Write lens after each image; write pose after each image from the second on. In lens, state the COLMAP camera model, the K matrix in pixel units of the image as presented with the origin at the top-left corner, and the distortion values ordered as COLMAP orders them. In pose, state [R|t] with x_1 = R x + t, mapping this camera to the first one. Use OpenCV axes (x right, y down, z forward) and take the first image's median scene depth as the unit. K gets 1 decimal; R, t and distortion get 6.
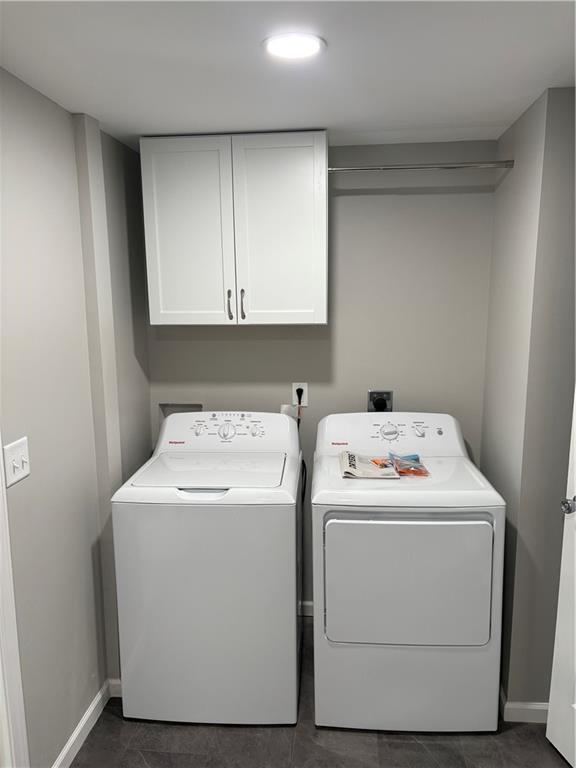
lens RADIAL K [[580.1, 0, 284.1], [0, 580.1, 380.1], [0, 0, 1]] dist [0.044174, -0.039740]
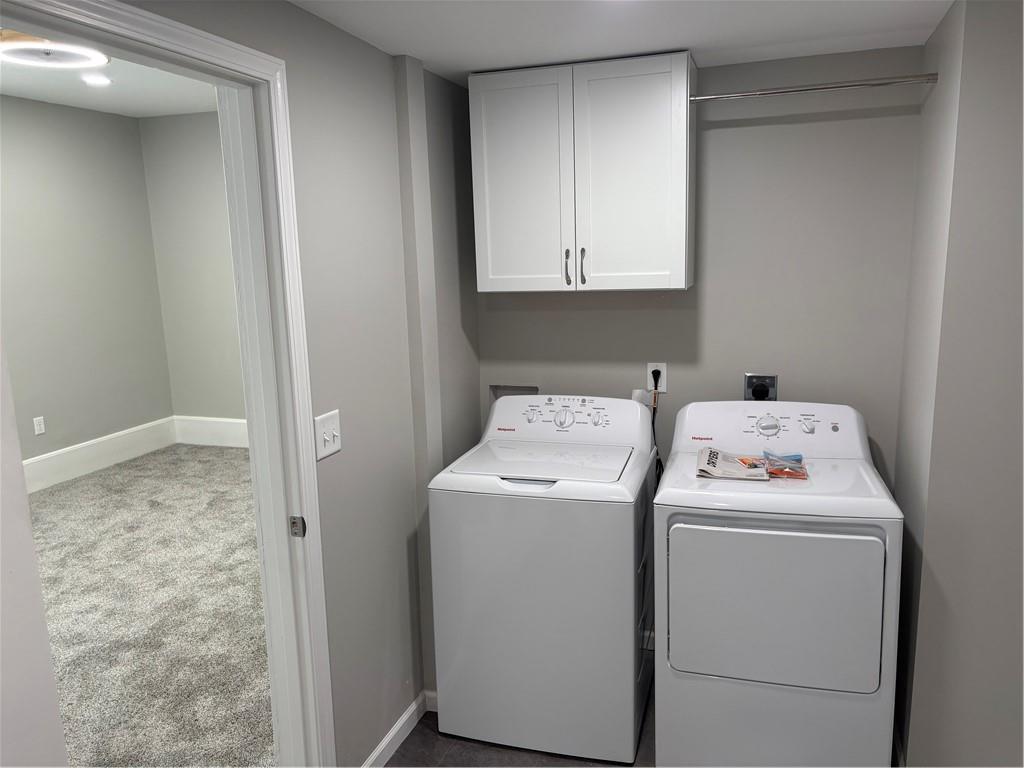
lens RADIAL K [[773.5, 0, 512.5], [0, 773.5, 383.5], [0, 0, 1]] dist [0.044174, -0.039740]
pose [[0.975506, 0.021628, -0.218905, 0.079099], [-0.017937, 0.999662, 0.018834, 0.019433], [0.219238, -0.014446, 0.975564, -0.117213]]
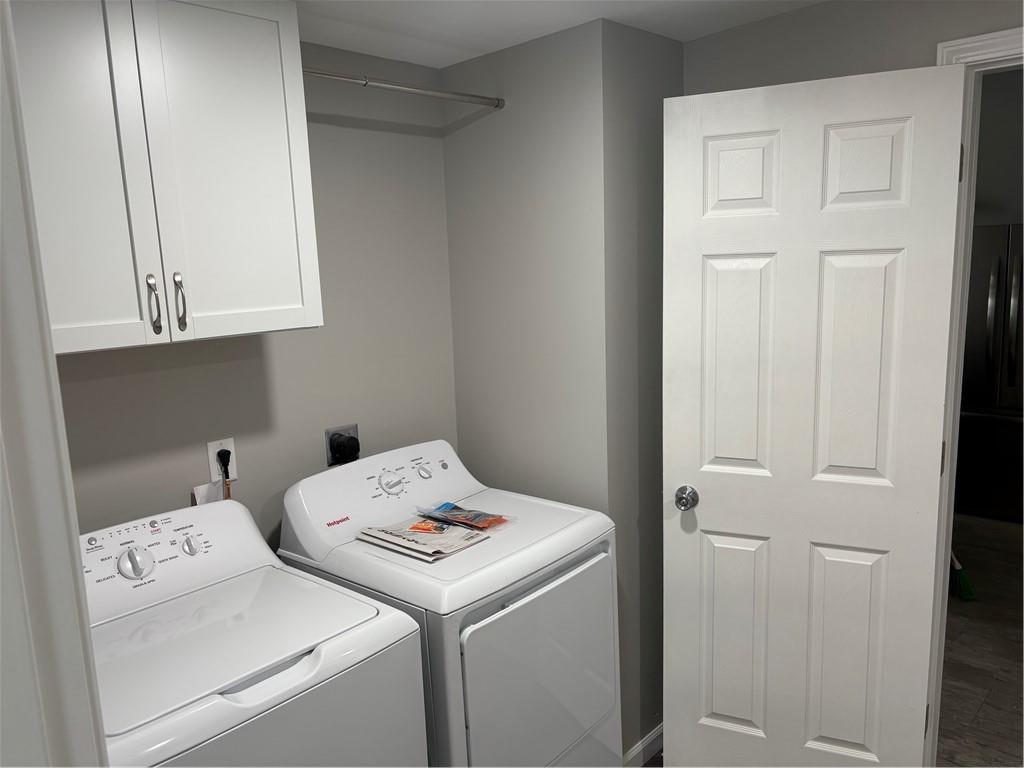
lens RADIAL K [[773.5, 0, 517.9], [0, 773.5, 381.2], [0, 0, 1]] dist [0.044174, -0.039740]
pose [[0.608756, -0.138401, 0.781193, -0.437126], [0.165092, 0.985210, 0.045896, -0.044616], [-0.775991, 0.101029, 0.622601, 0.354883]]
